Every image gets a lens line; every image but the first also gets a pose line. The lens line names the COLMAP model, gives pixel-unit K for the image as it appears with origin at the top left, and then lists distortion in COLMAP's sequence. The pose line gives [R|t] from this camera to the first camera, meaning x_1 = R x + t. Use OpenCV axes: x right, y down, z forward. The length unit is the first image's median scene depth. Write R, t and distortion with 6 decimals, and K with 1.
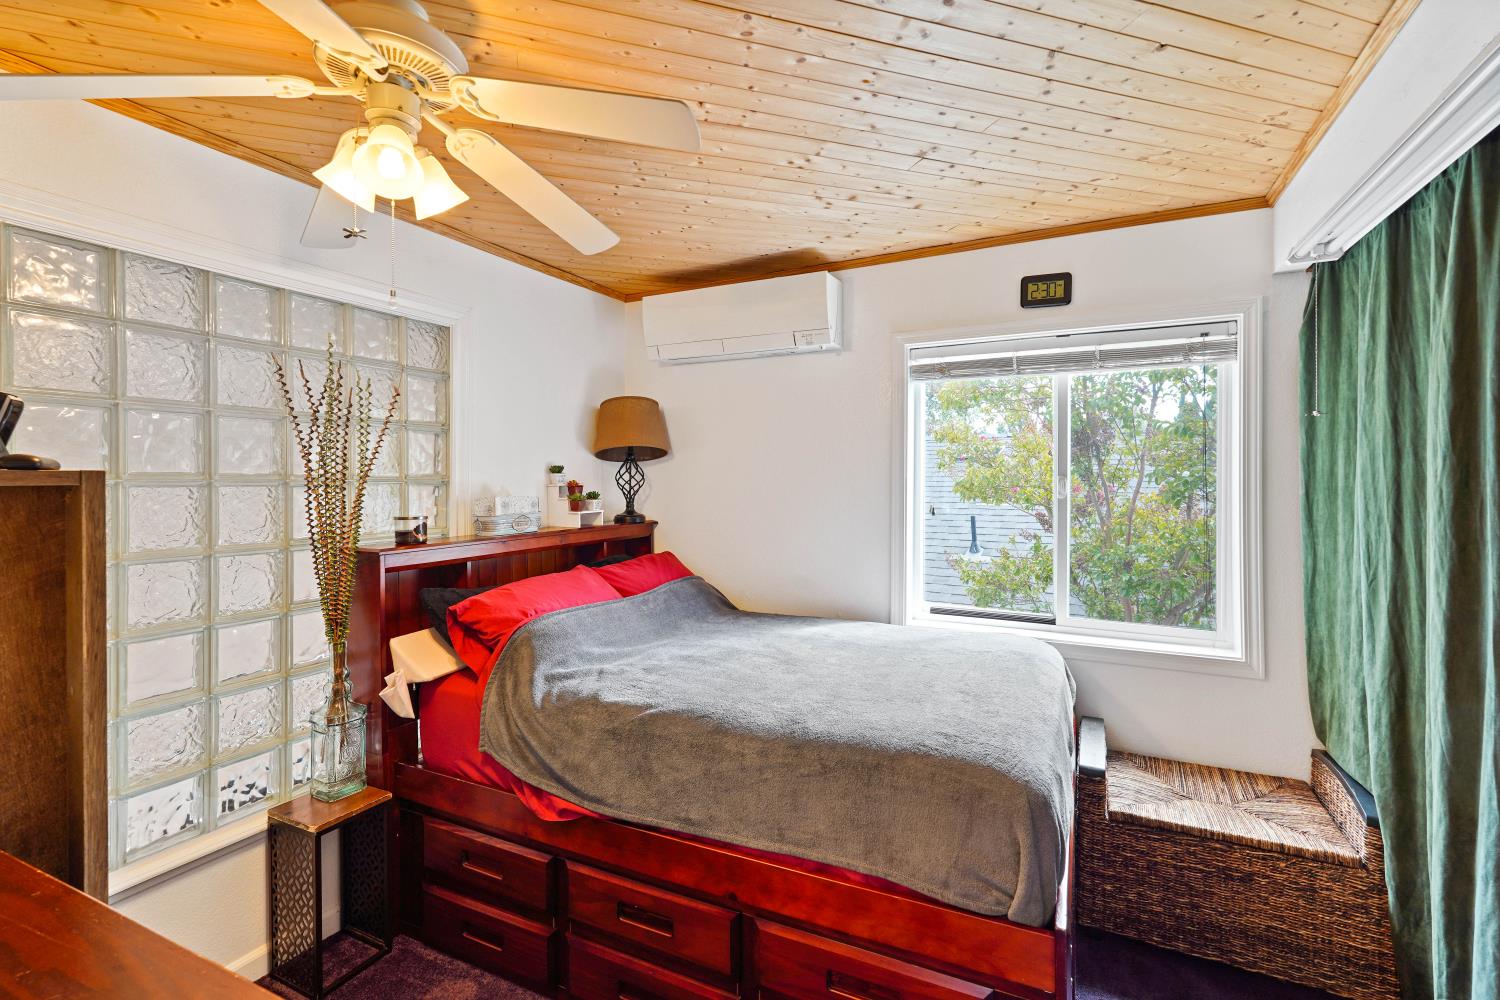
lens RADIAL K [[678.7, 0, 748.6], [0, 678.7, 465.8], [0, 0, 1]] dist [-0.002512, 0.001051]
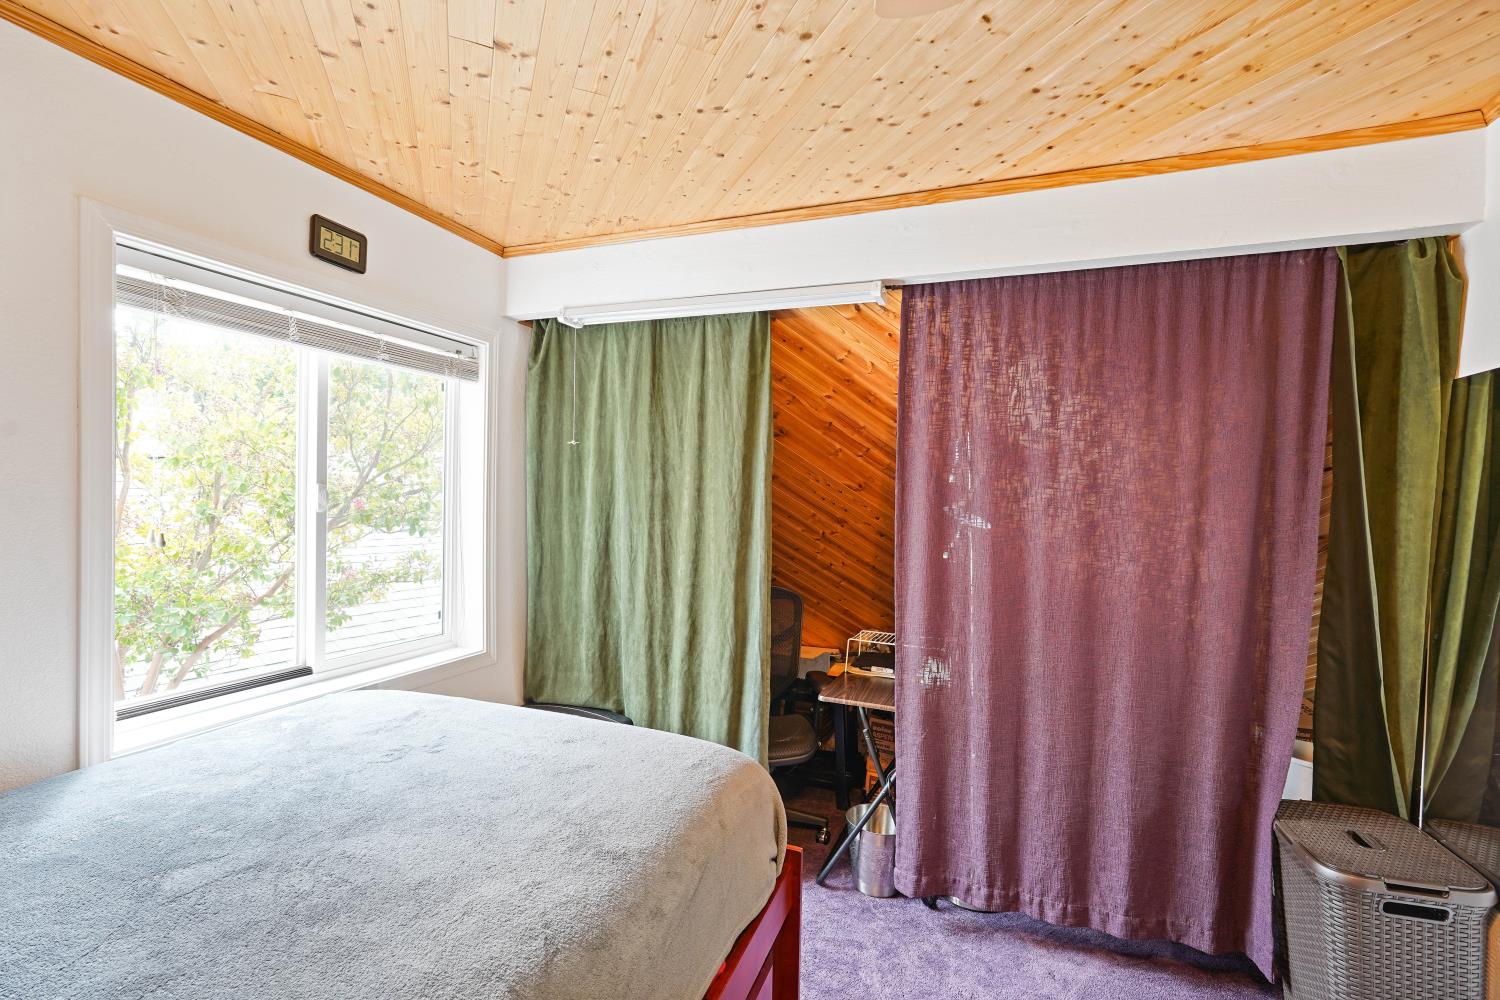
lens RADIAL K [[671.5, 0, 745.7], [0, 671.5, 501.9], [0, 0, 1]] dist [-0.003410, 0.000053]
pose [[-0.081088, -0.007922, 0.996675, -0.366026], [-0.035510, 0.999357, 0.005054, 0.014824], [-0.996074, -0.034982, -0.081317, 0.585981]]
